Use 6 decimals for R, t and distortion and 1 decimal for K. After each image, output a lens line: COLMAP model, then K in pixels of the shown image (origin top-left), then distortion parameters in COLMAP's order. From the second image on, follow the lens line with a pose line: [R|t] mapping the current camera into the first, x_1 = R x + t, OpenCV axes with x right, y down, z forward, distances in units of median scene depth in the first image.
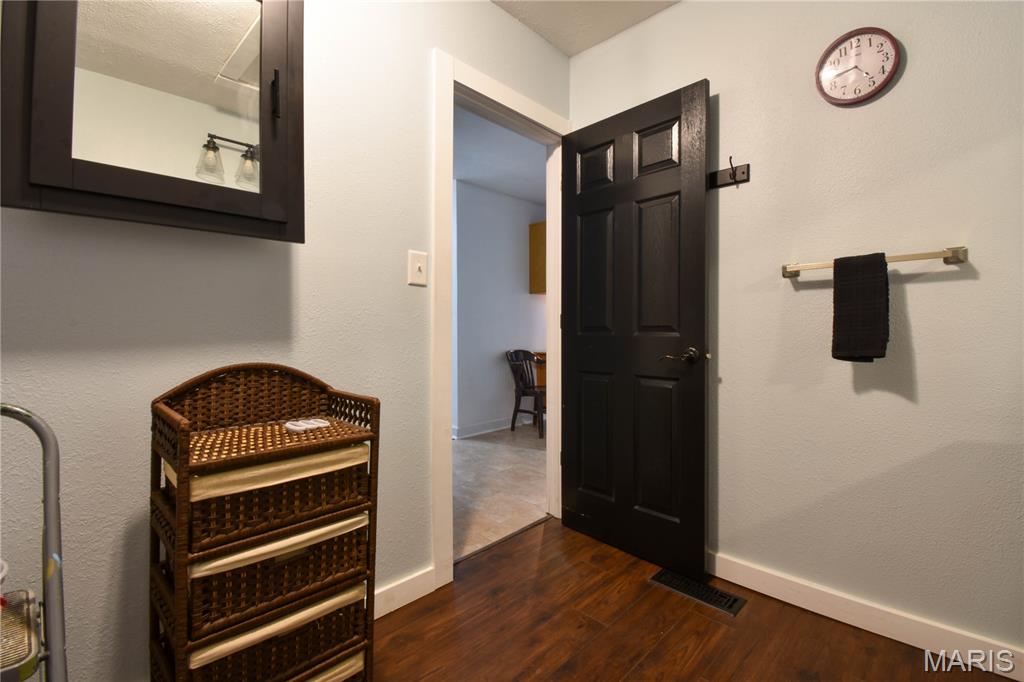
lens RADIAL K [[448.5, 0, 512.6], [0, 448.5, 335.7], [0, 0, 1]] dist [-0.000720, -0.008177]
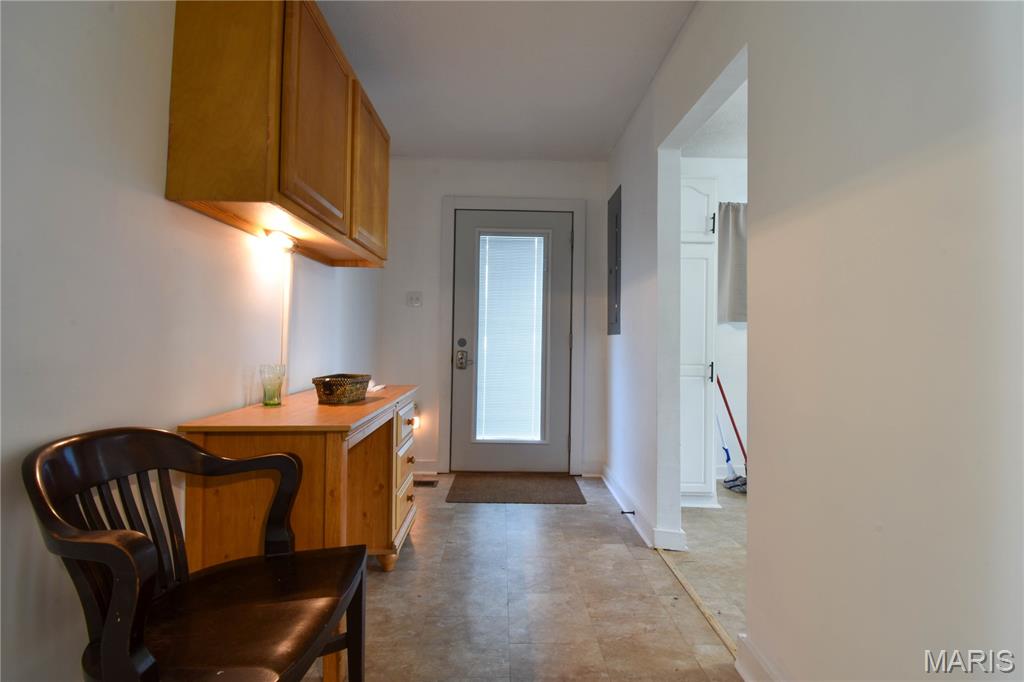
lens RADIAL K [[448.5, 0, 512.4], [0, 448.5, 338.9], [0, 0, 1]] dist [-0.000720, -0.008177]
pose [[0.697318, 0.011789, 0.716665, -0.003996], [-0.007186, 0.999929, -0.009456, -0.015217], [-0.716726, 0.001444, 0.697353, 0.690997]]
